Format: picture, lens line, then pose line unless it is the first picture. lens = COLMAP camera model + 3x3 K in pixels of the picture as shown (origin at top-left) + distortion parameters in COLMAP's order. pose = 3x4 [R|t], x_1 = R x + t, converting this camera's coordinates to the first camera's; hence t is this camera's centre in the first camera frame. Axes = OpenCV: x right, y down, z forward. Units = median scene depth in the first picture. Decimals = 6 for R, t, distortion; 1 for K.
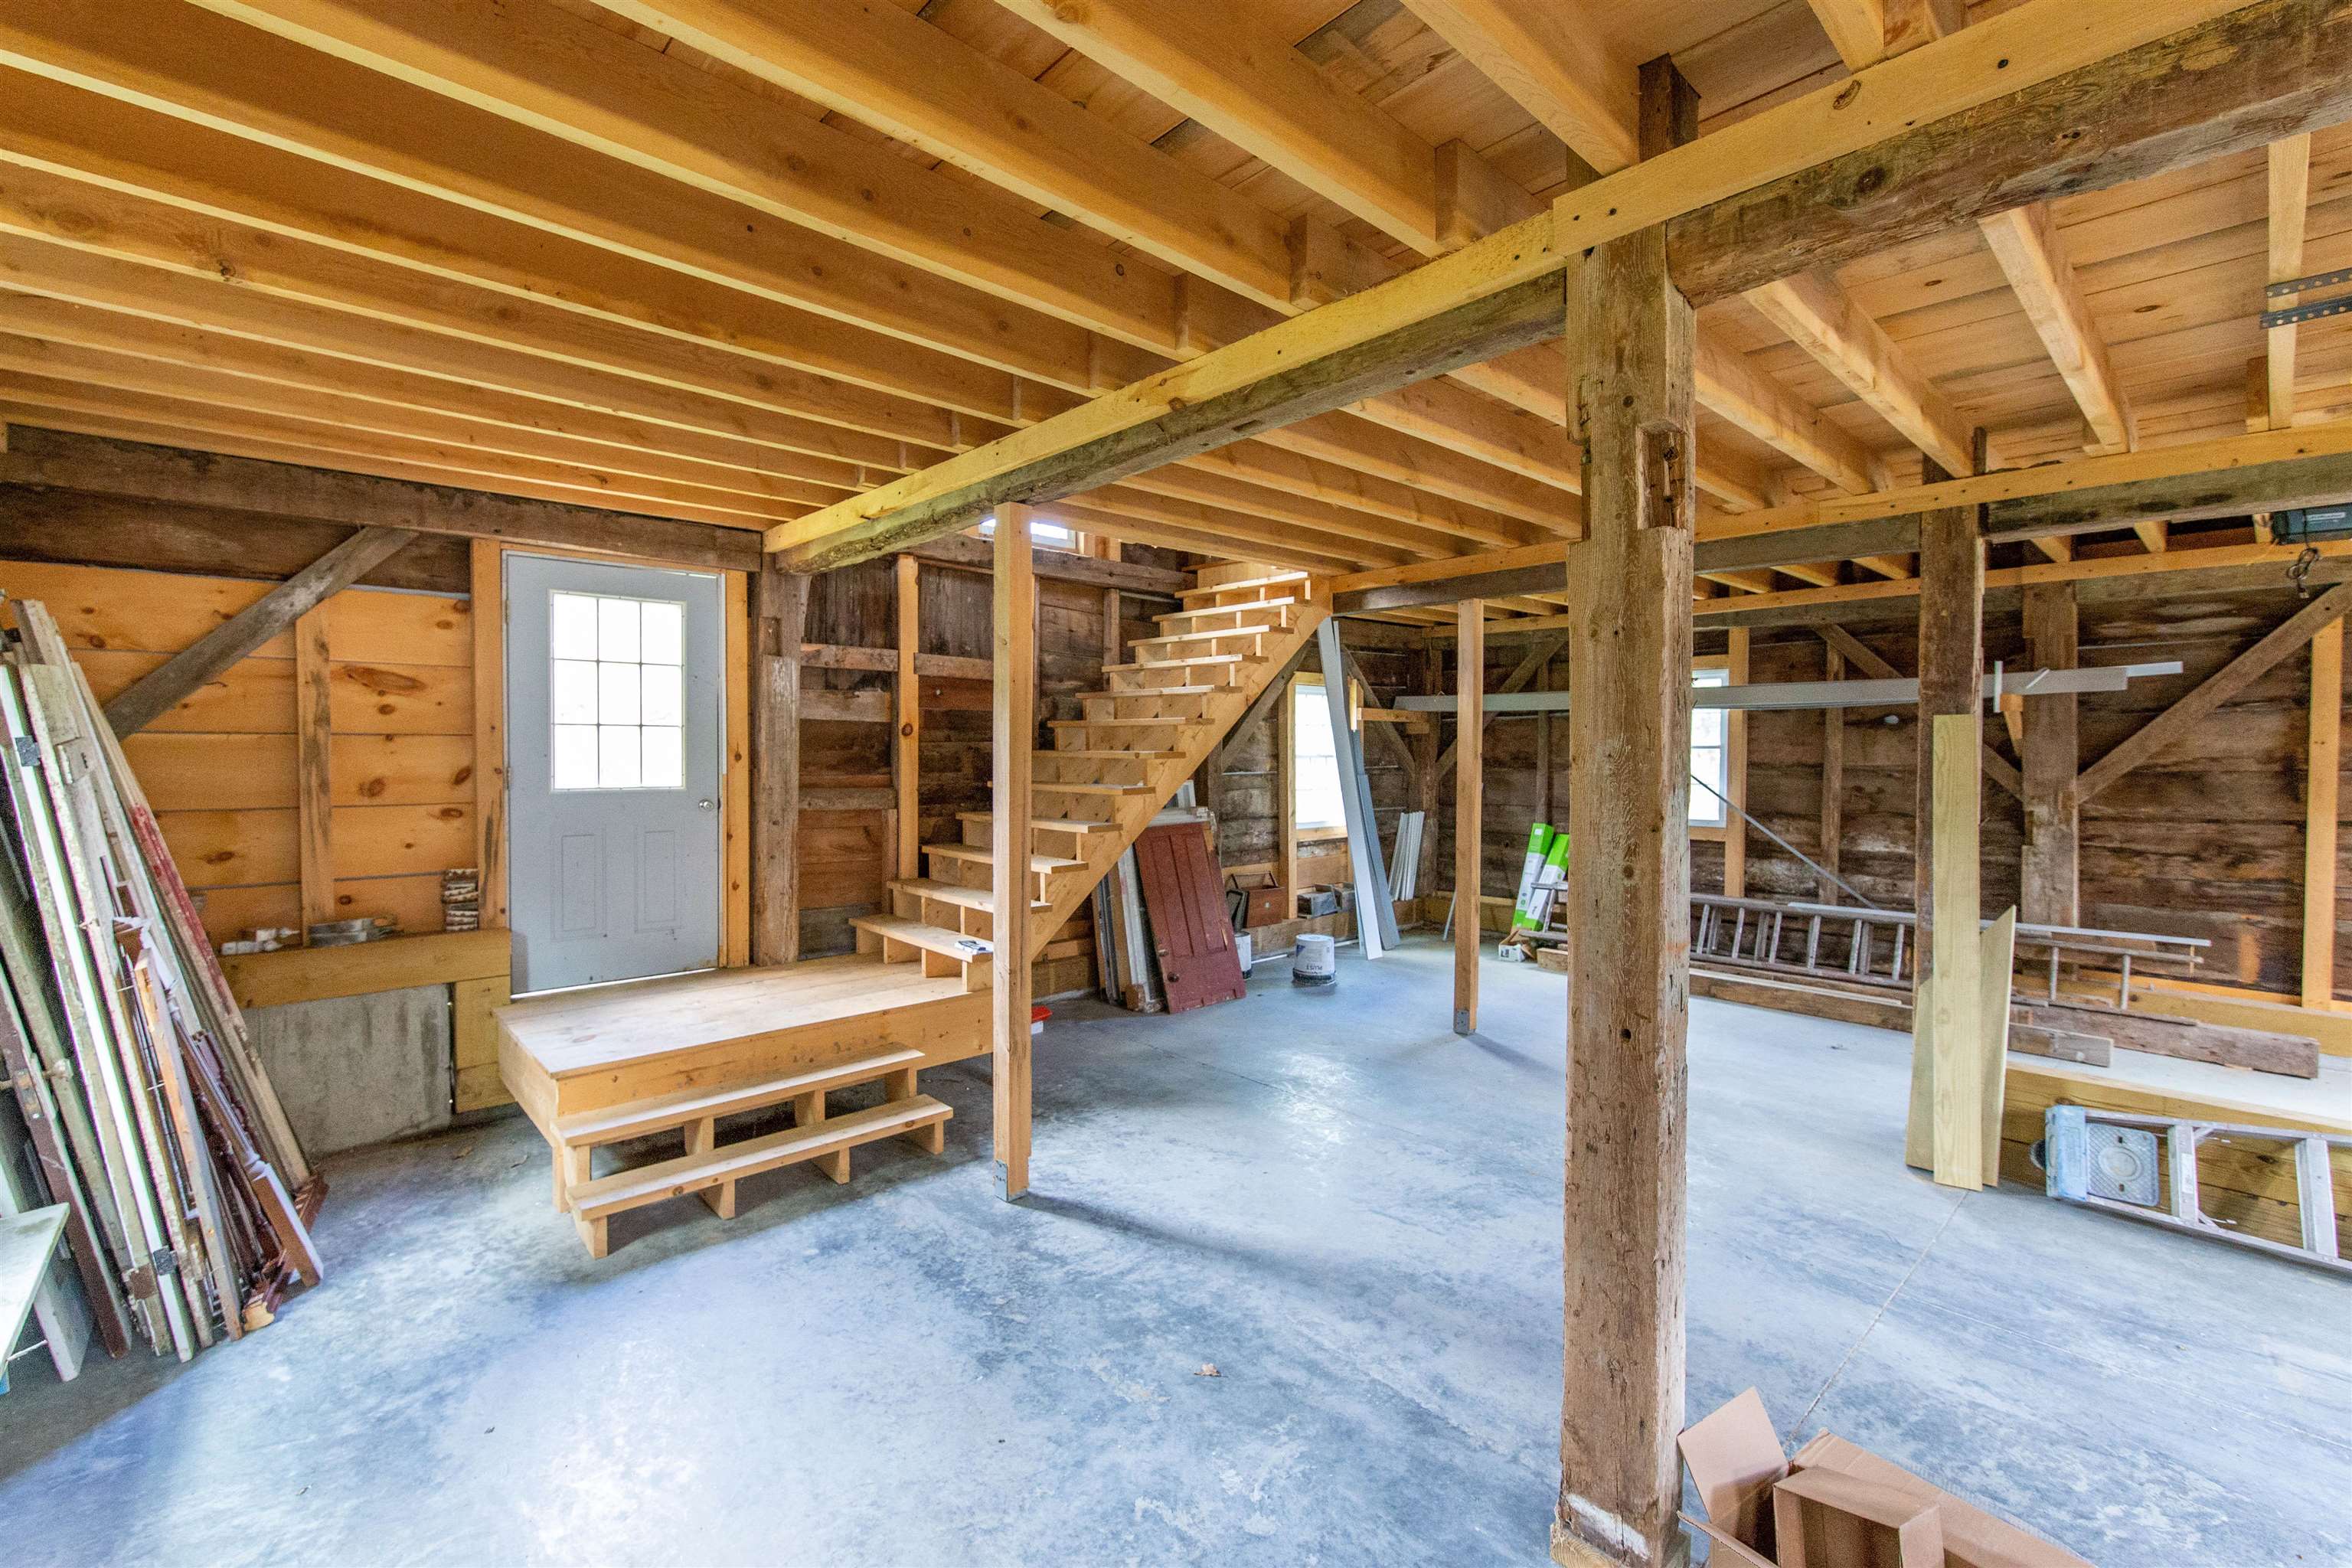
lens RADIAL K [[1020.4, 0, 1182.9], [0, 1020.4, 776.8], [0, 0, 1]] dist [0.001549, 0.000211]
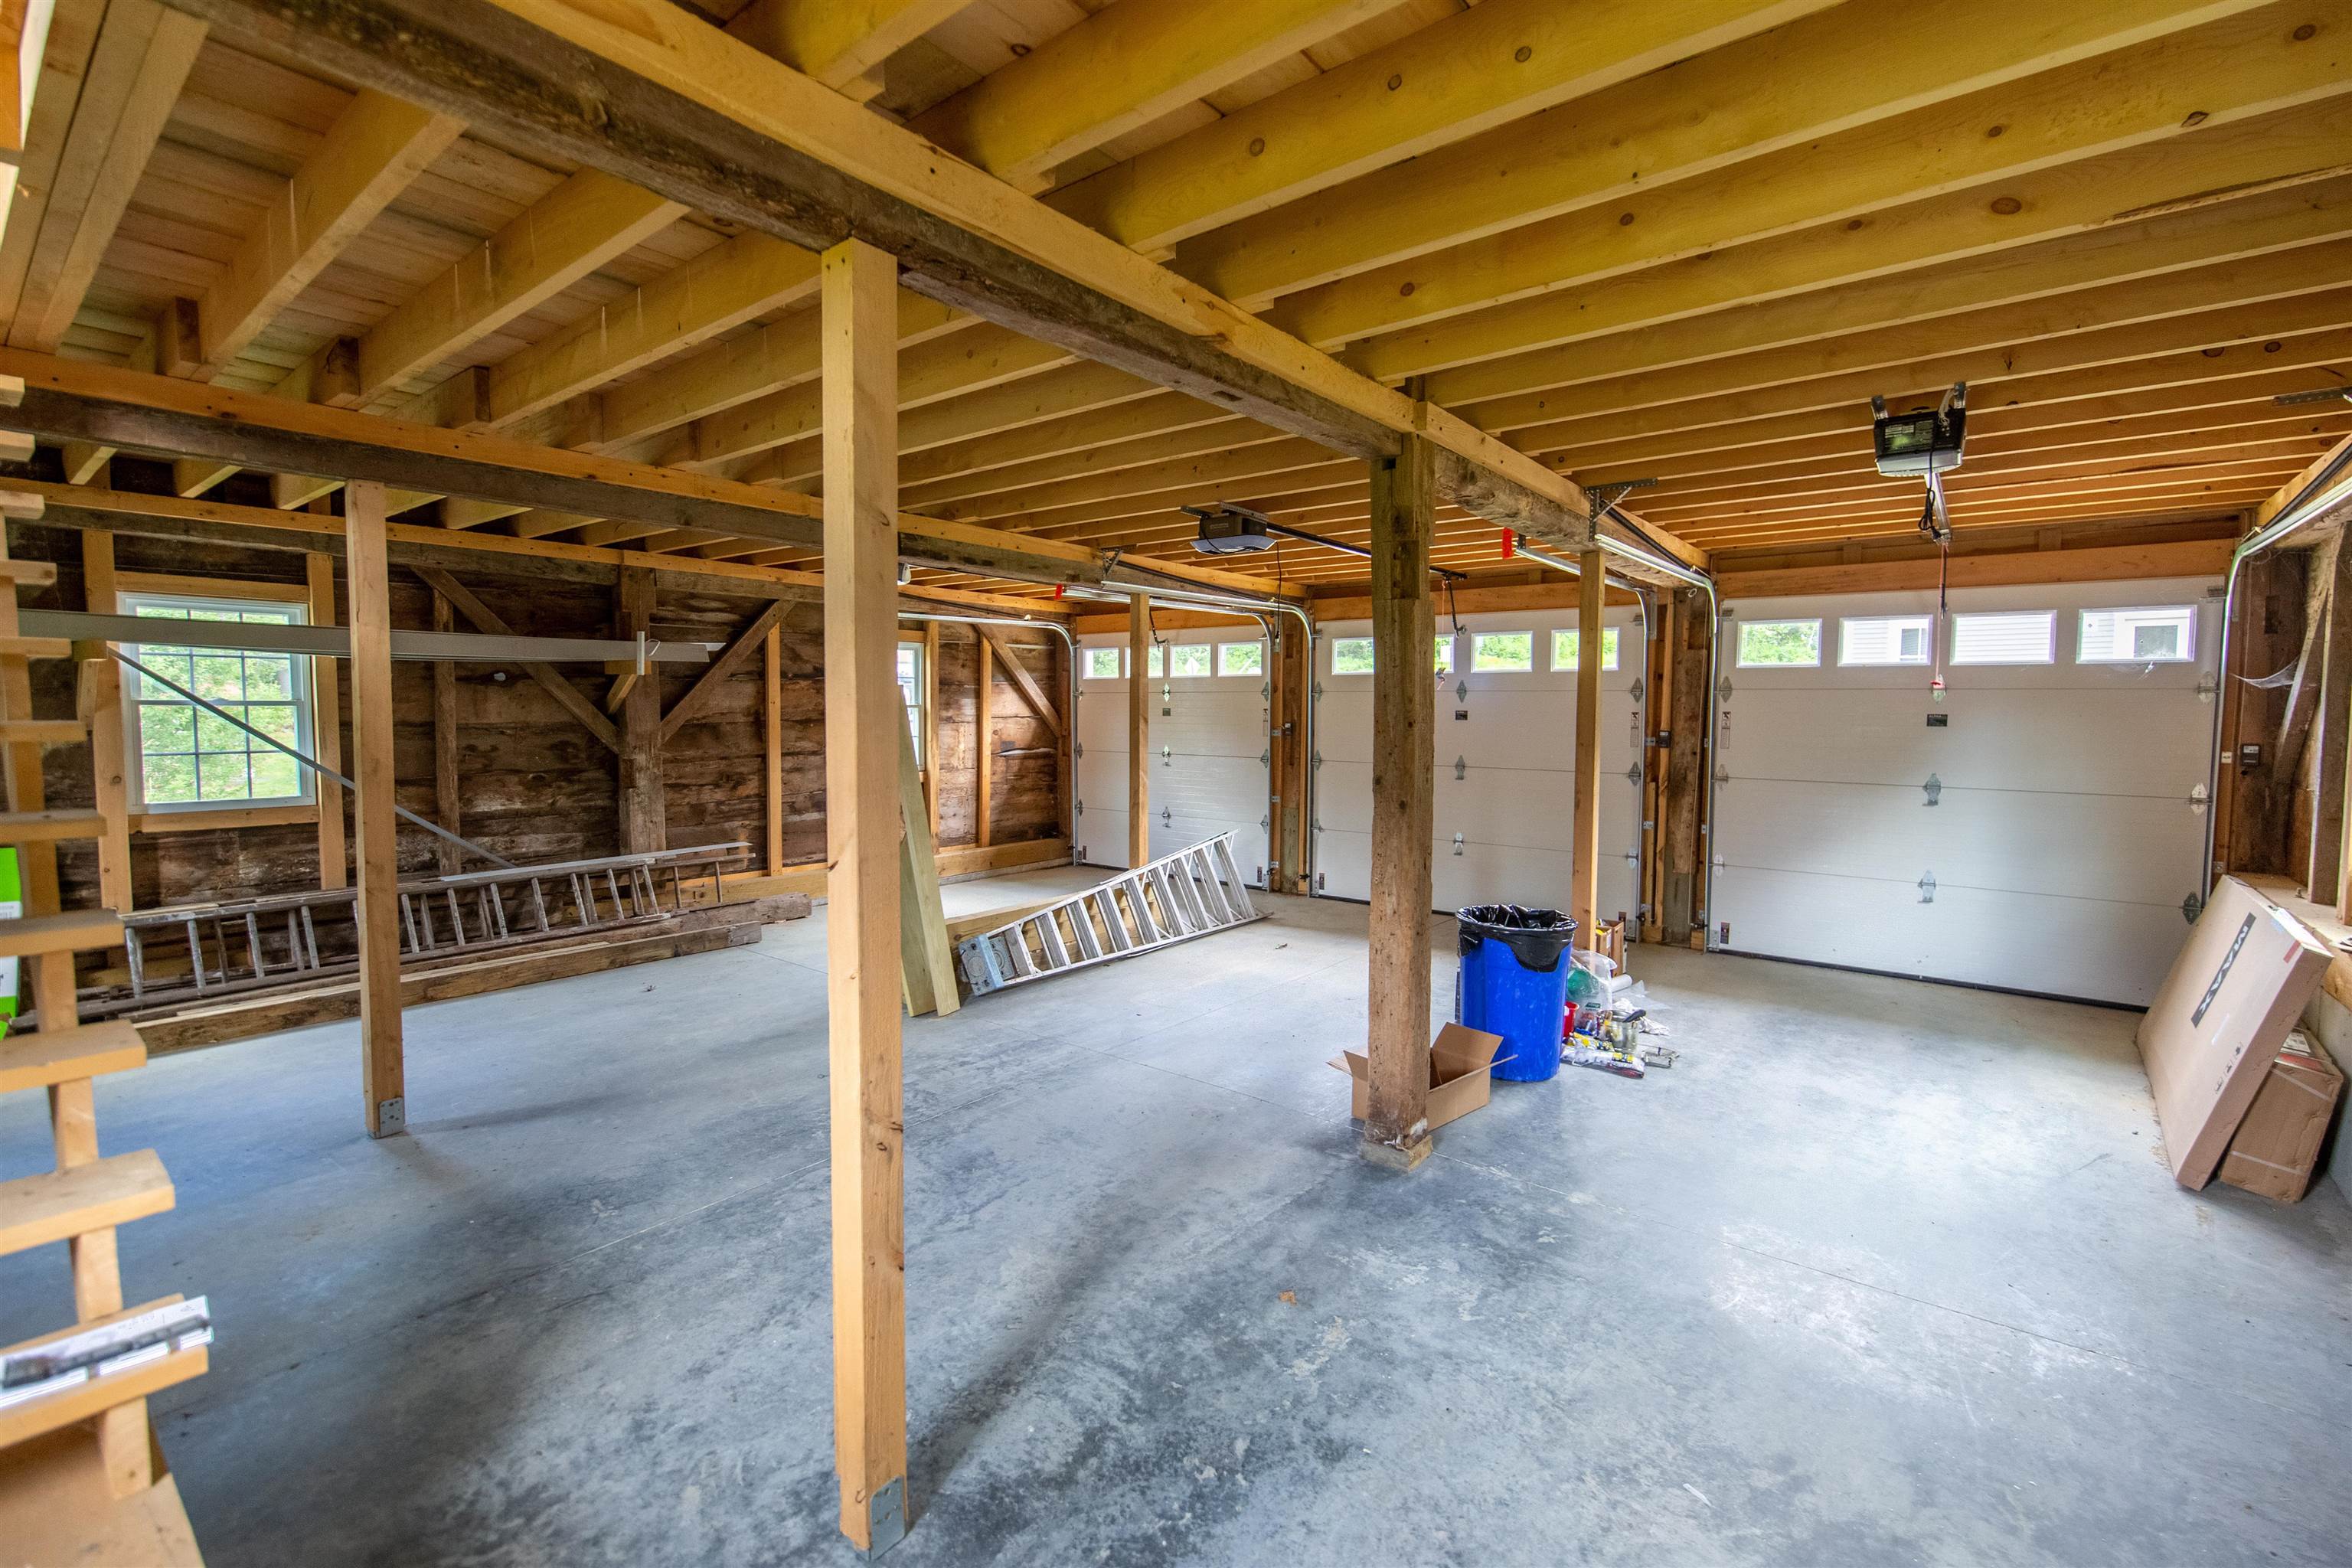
lens RADIAL K [[1020.4, 0, 1179.9], [0, 1020.4, 766.7], [0, 0, 1]] dist [0.001549, 0.000211]
pose [[-0.161037, -0.060645, 0.985083, -0.465830], [0.020993, 0.997674, 0.064852, -0.022390], [-0.986725, 0.031123, -0.159389, 0.601103]]
